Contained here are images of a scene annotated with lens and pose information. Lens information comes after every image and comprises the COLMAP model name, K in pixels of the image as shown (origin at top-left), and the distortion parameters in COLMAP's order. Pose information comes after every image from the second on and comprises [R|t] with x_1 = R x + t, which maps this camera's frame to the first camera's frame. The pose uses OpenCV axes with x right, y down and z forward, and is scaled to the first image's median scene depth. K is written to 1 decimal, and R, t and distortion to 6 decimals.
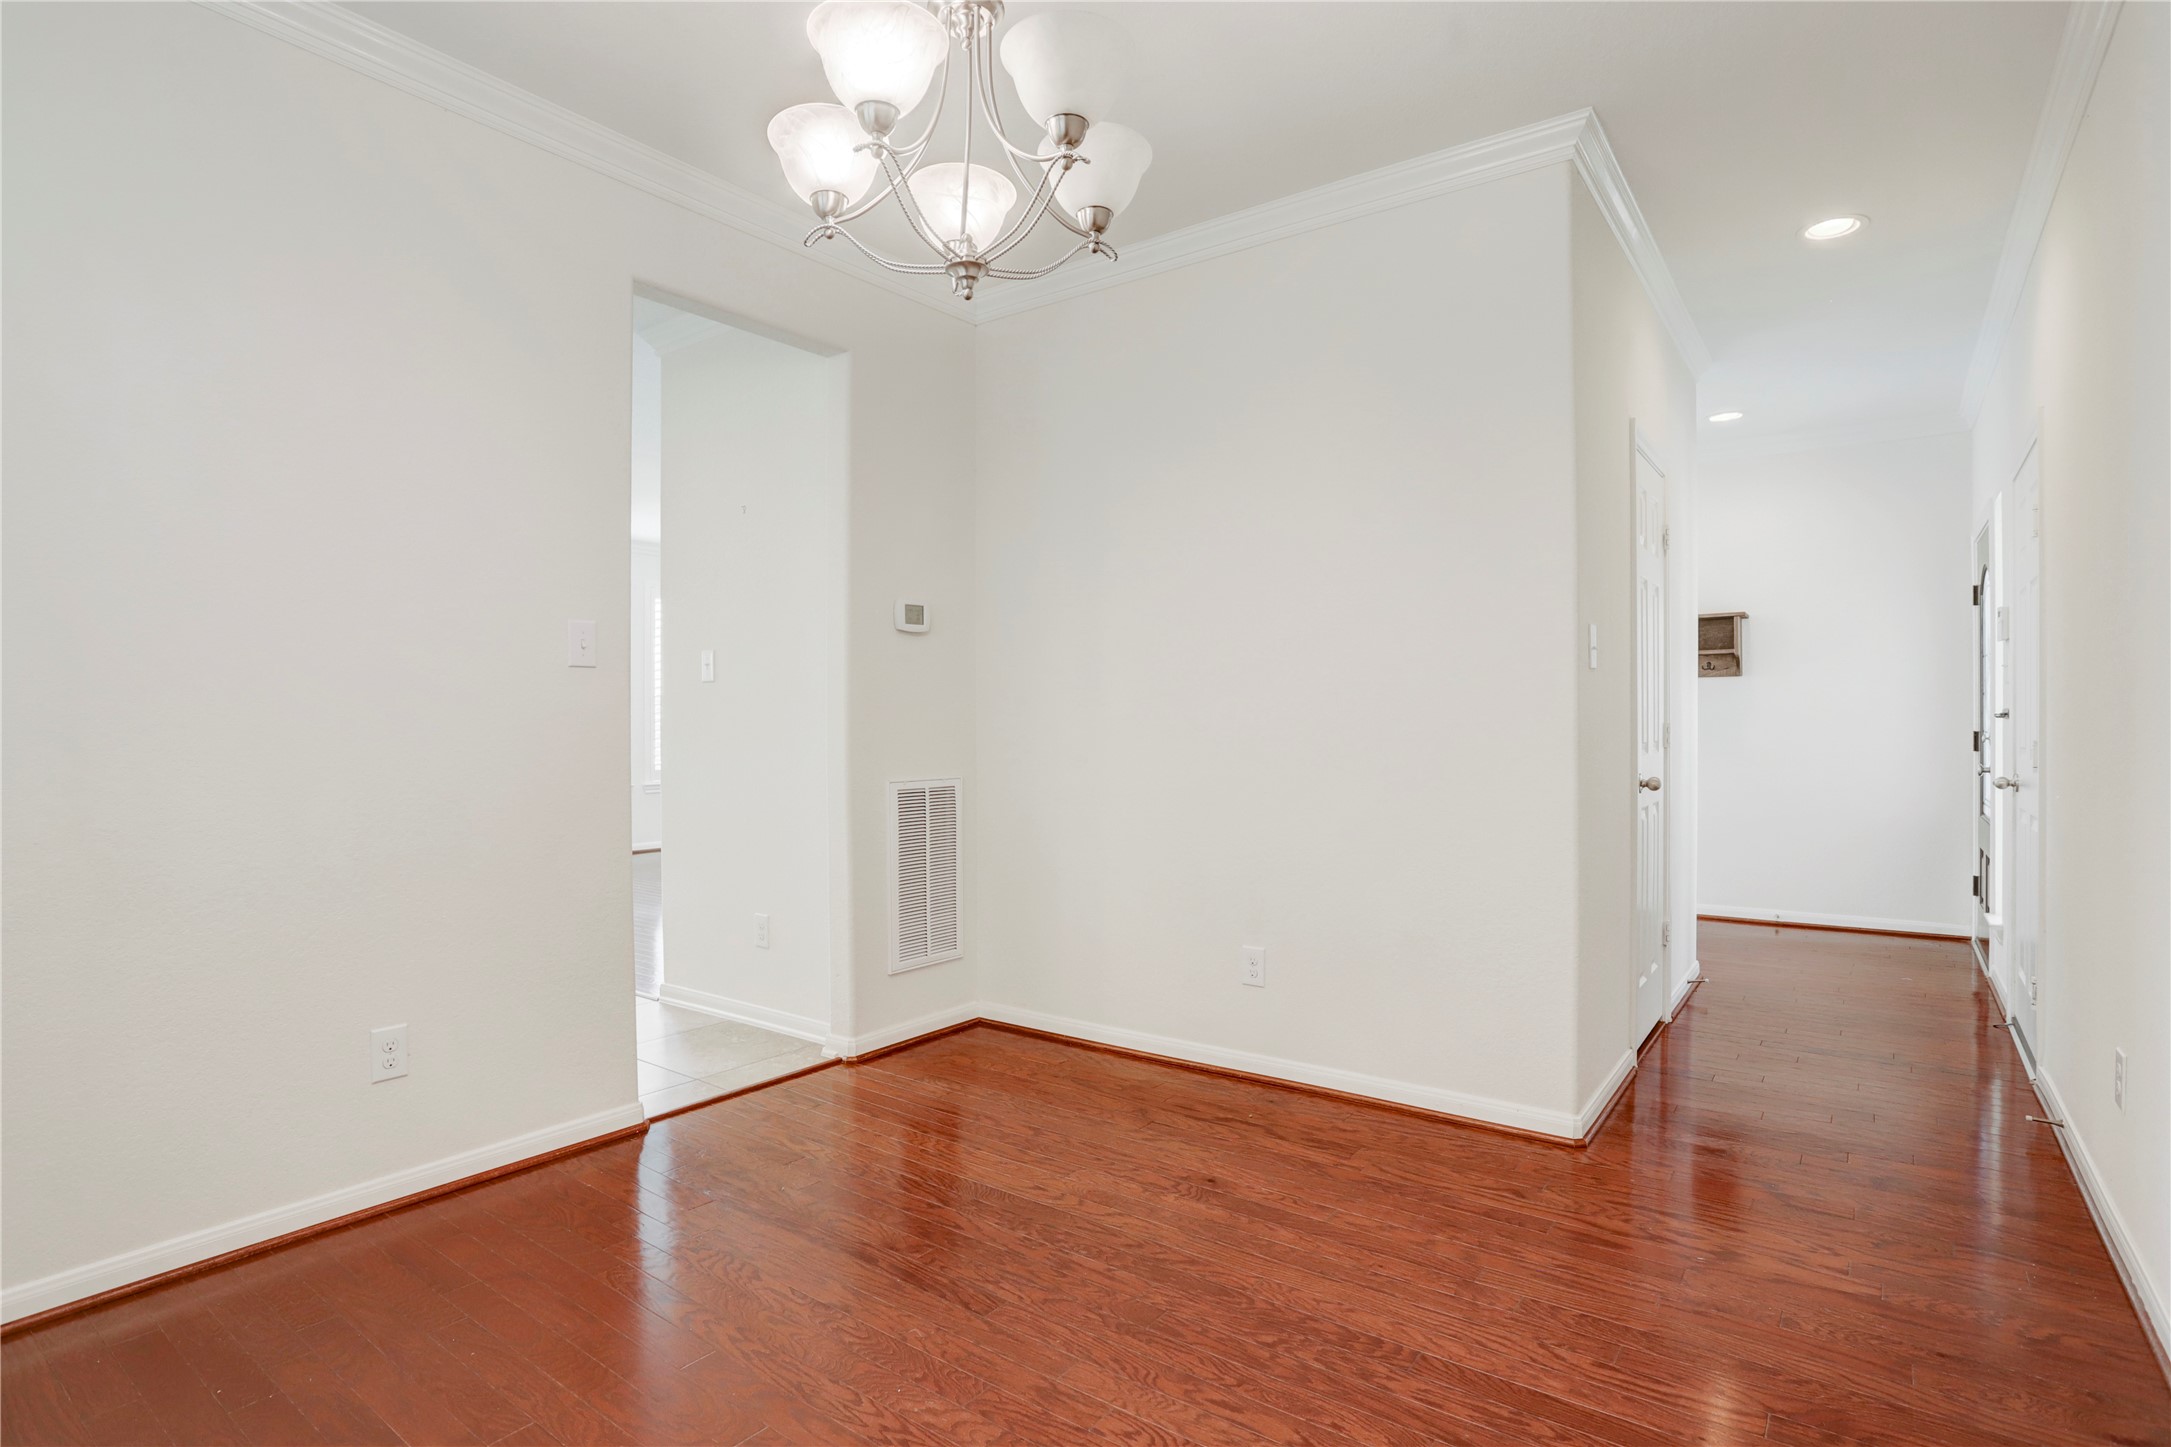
lens RADIAL K [[1130.3, 0, 1060.1], [0, 1130.3, 775.9], [0, 0, 1]] dist [-0.051638, 0.027660]
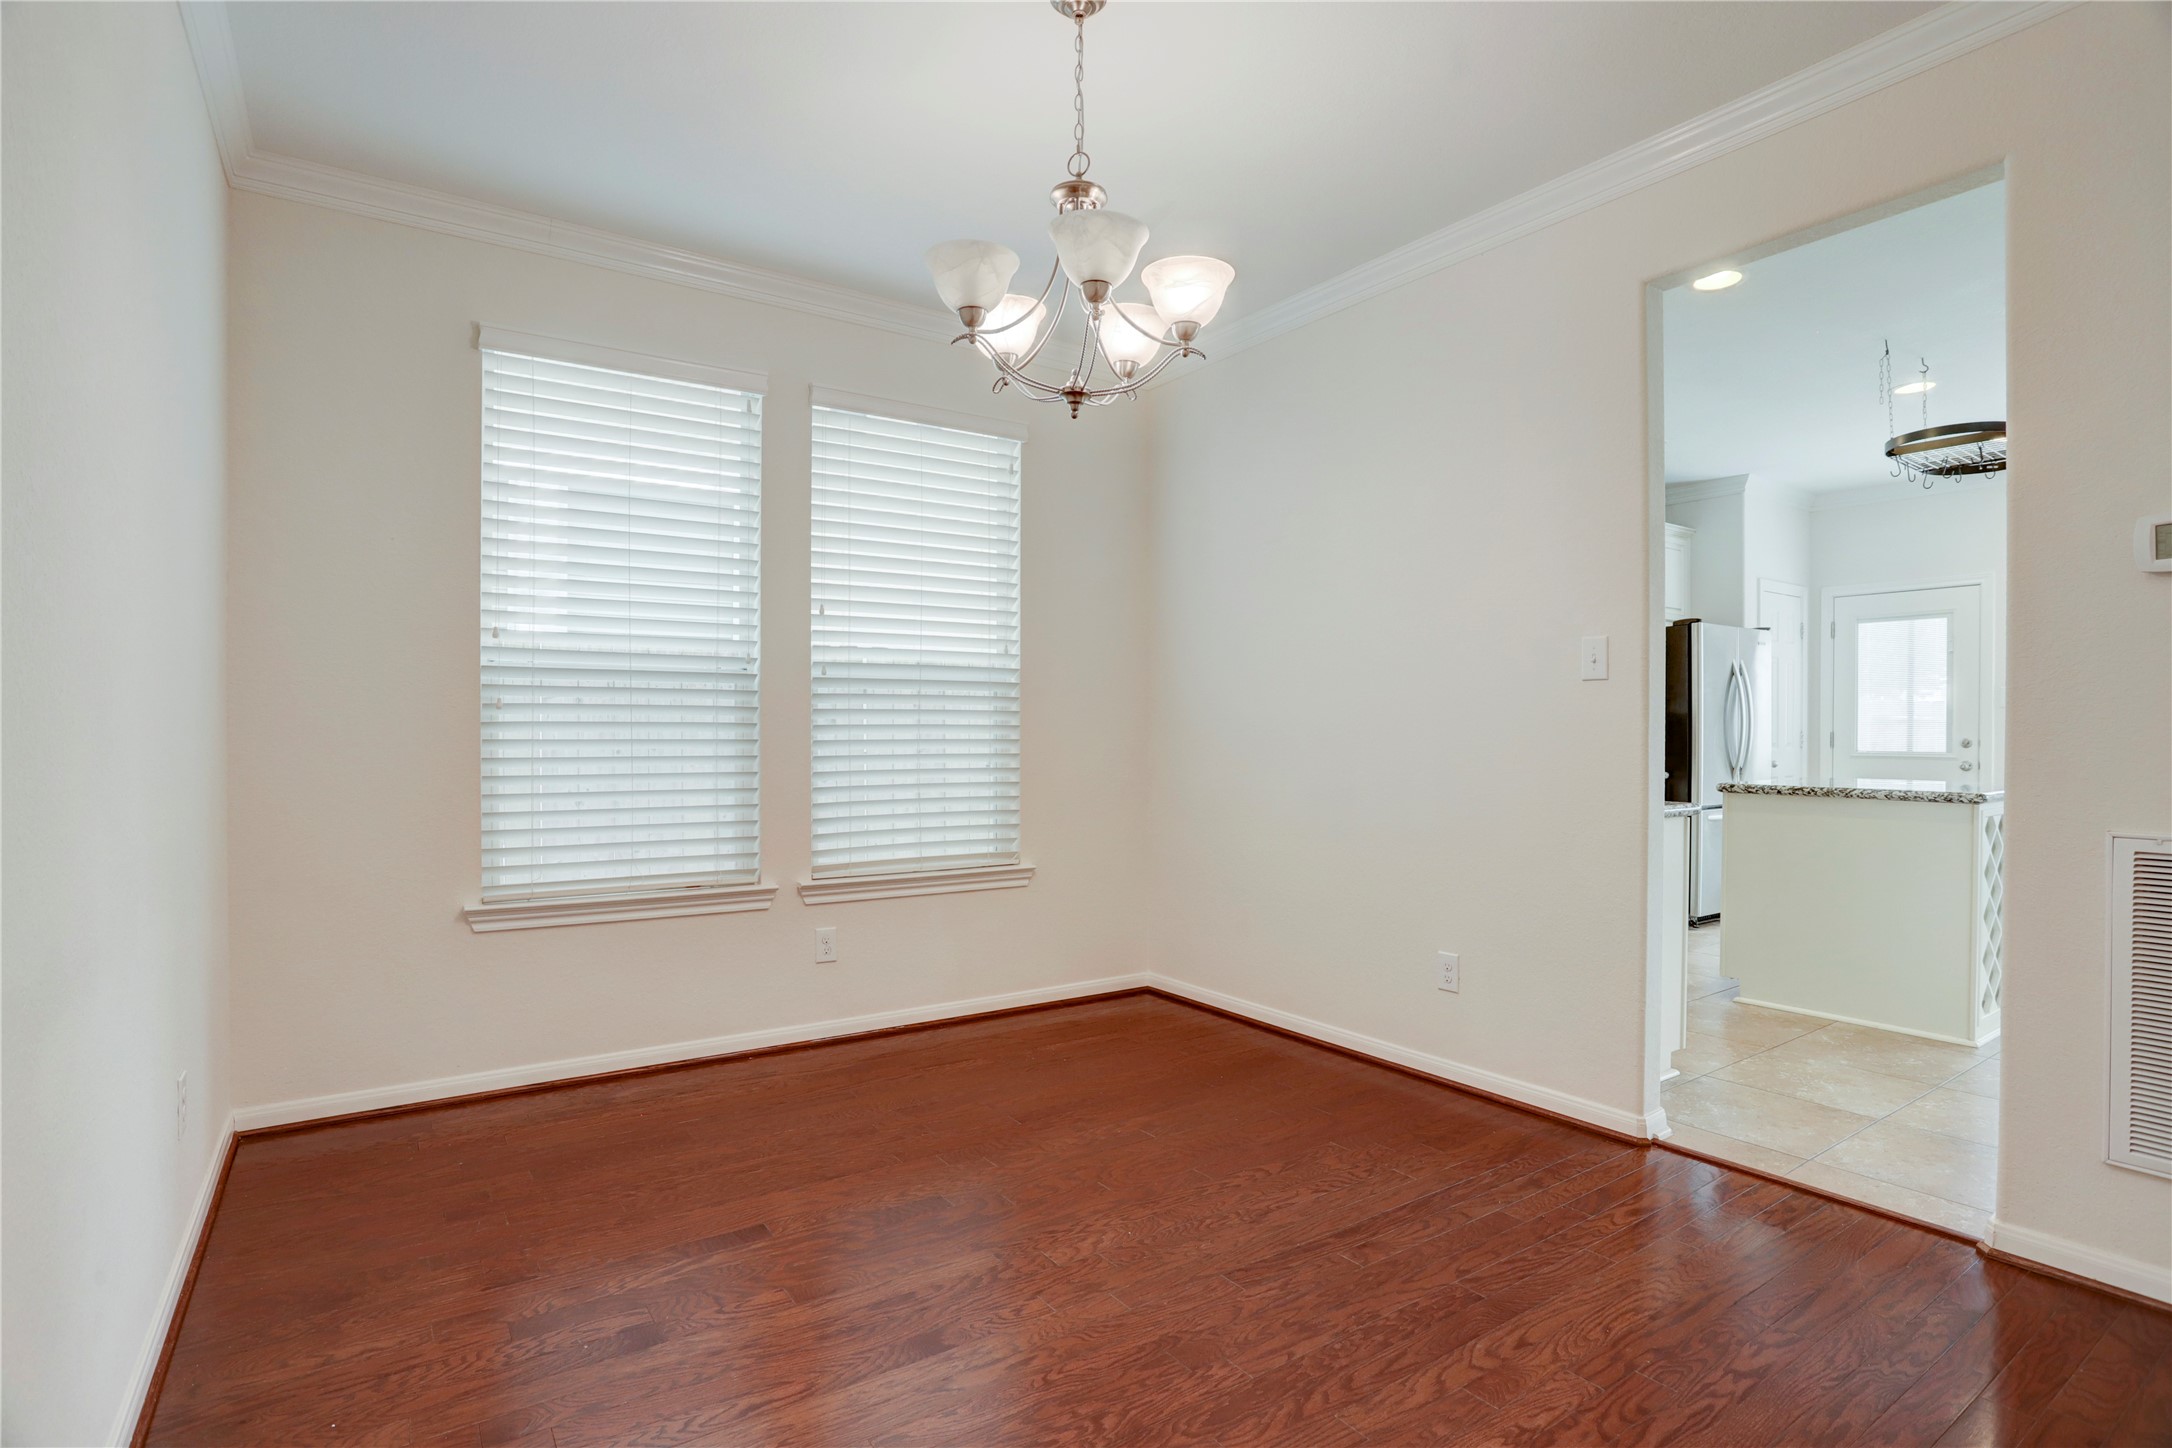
lens RADIAL K [[1074.0, 0, 1086.0], [0, 1074.0, 724.0], [0, 0, 1]] dist [-0.078655, 0.046366]
pose [[-0.326386, -0.011772, -0.945163, 0.854119], [-0.048517, 0.998813, 0.004314, -0.043741], [0.943991, 0.047264, -0.326569, 1.068160]]
